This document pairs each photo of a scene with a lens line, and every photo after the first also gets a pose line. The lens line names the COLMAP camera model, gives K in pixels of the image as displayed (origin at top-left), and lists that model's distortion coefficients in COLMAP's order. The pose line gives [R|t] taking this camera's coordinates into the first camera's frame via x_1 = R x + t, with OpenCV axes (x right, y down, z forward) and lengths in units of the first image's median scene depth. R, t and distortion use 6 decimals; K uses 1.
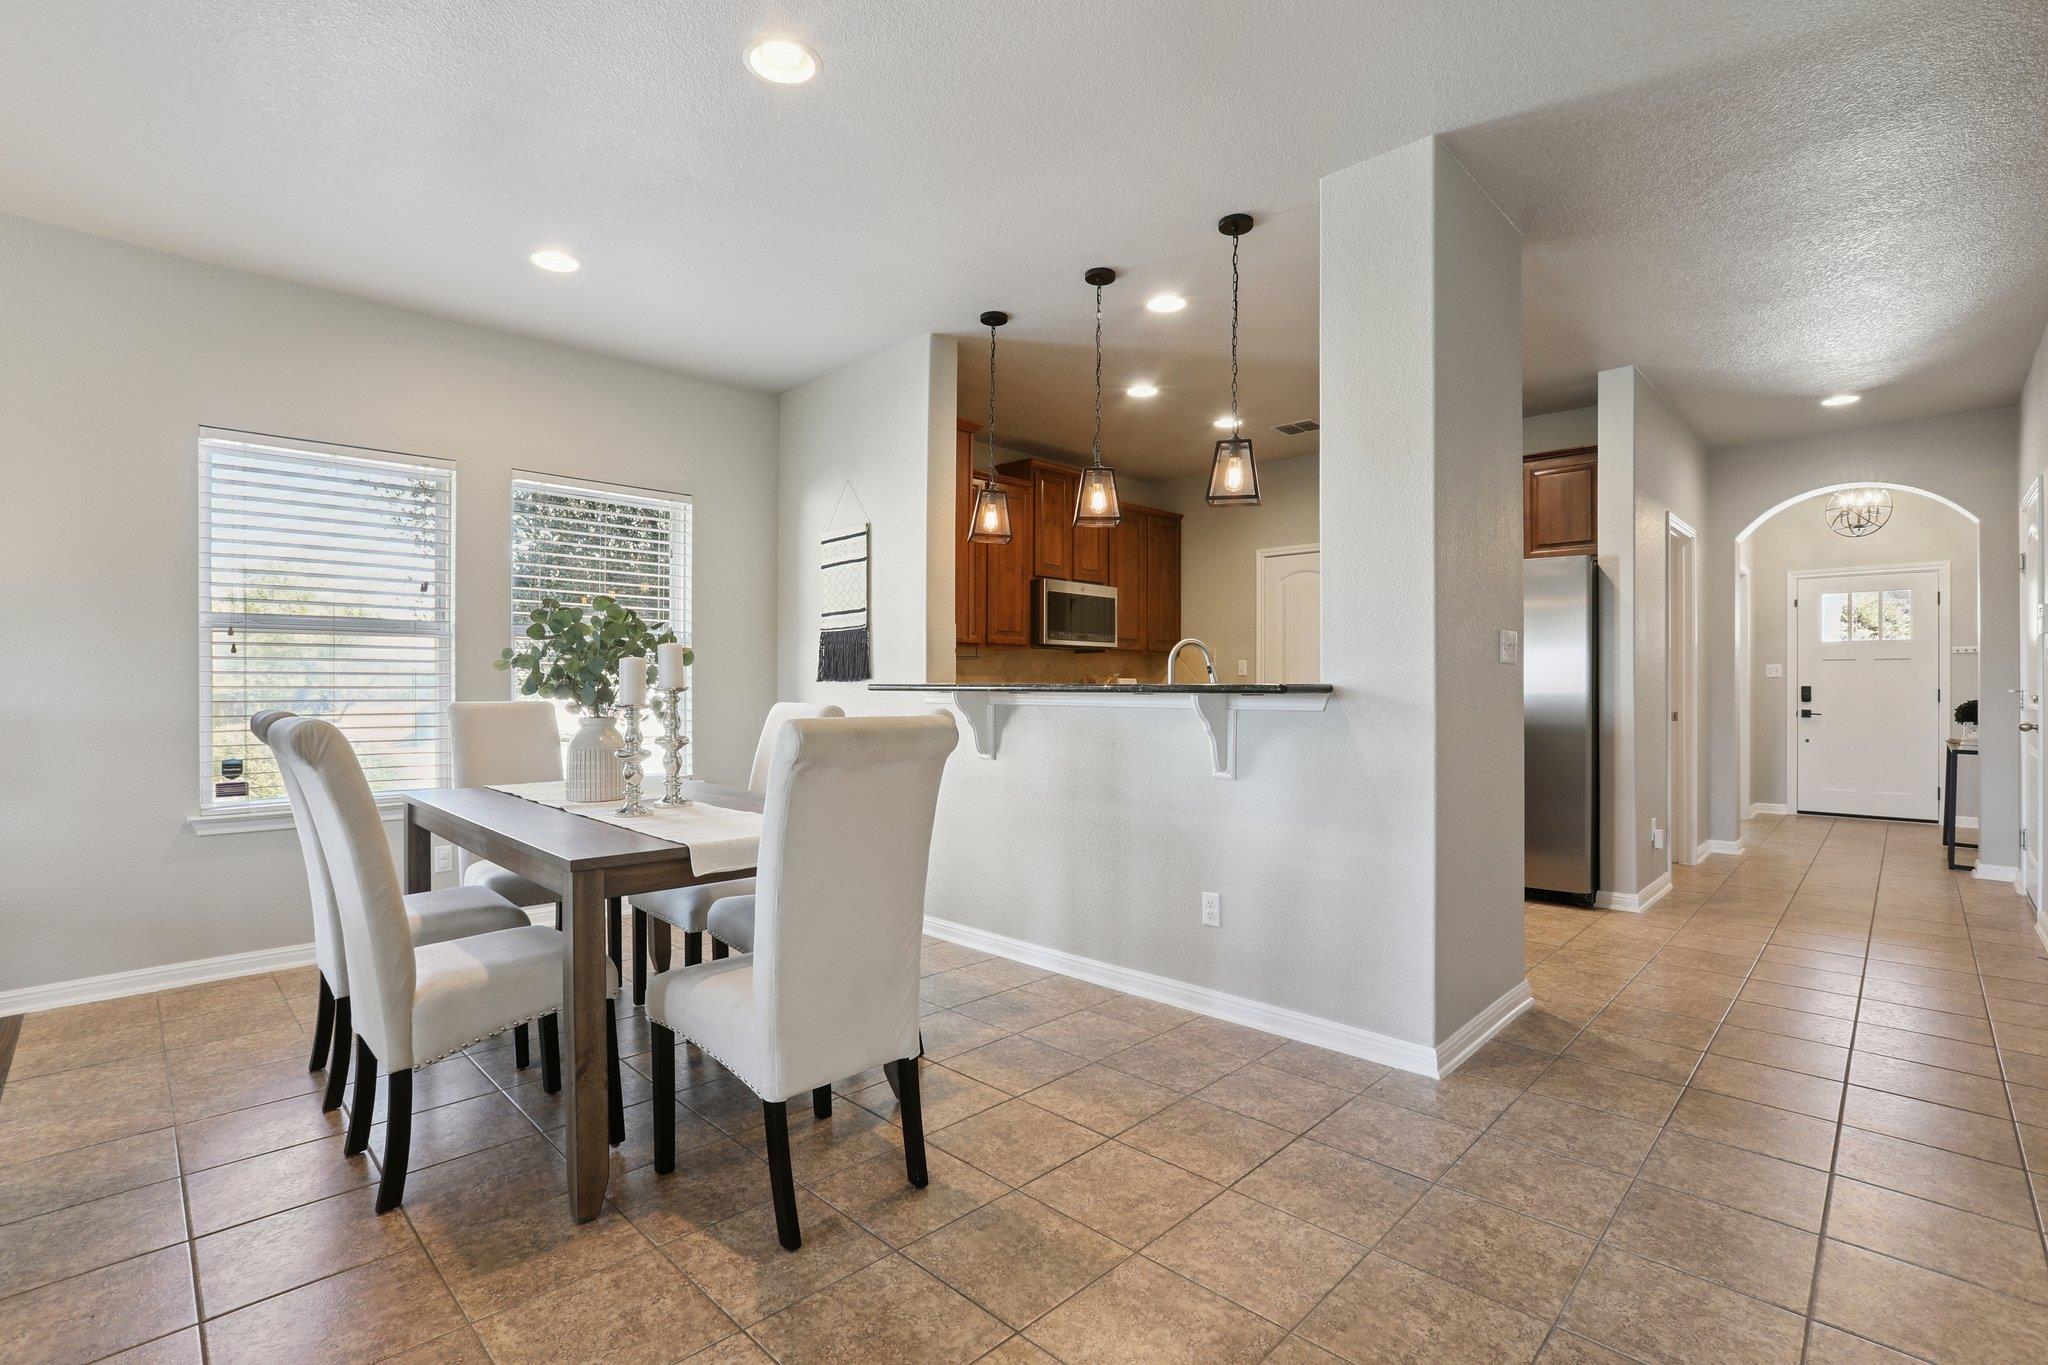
lens RADIAL K [[946.4, 0, 1027.5], [0, 946.4, 685.3], [0, 0, 1]] dist [-0.051908, 0.006554]
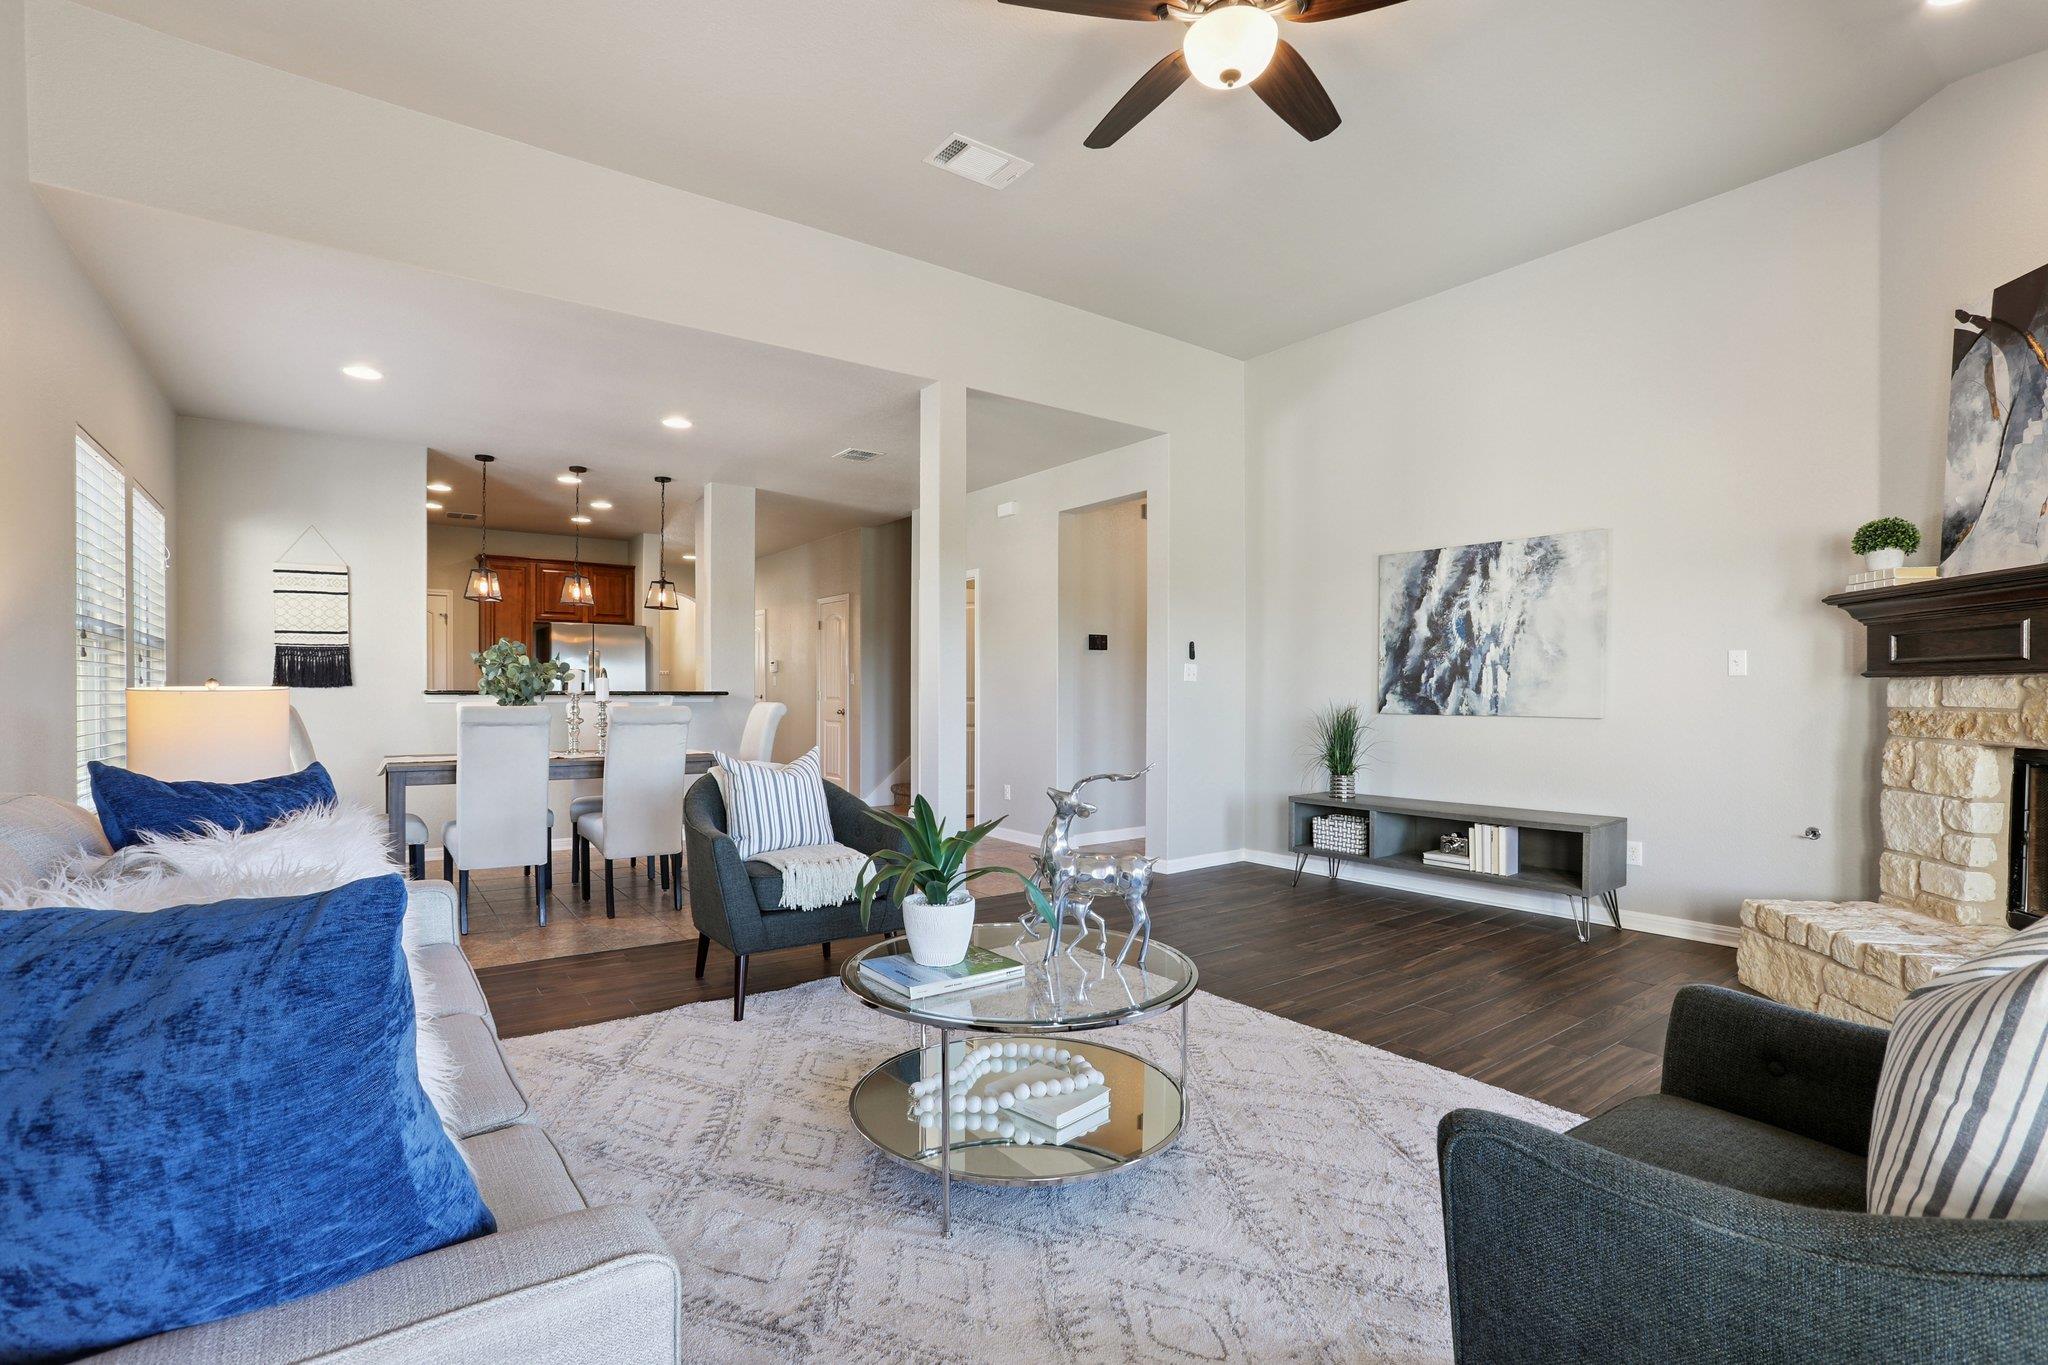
lens RADIAL K [[946.4, 0, 1025.3], [0, 946.4, 693.8], [0, 0, 1]] dist [-0.051908, 0.006554]
pose [[0.154753, 0.002974, 0.987949, -1.263199], [-0.005906, 0.999980, -0.002085, 0.001339], [-0.987935, -0.005512, 0.154768, -0.116776]]
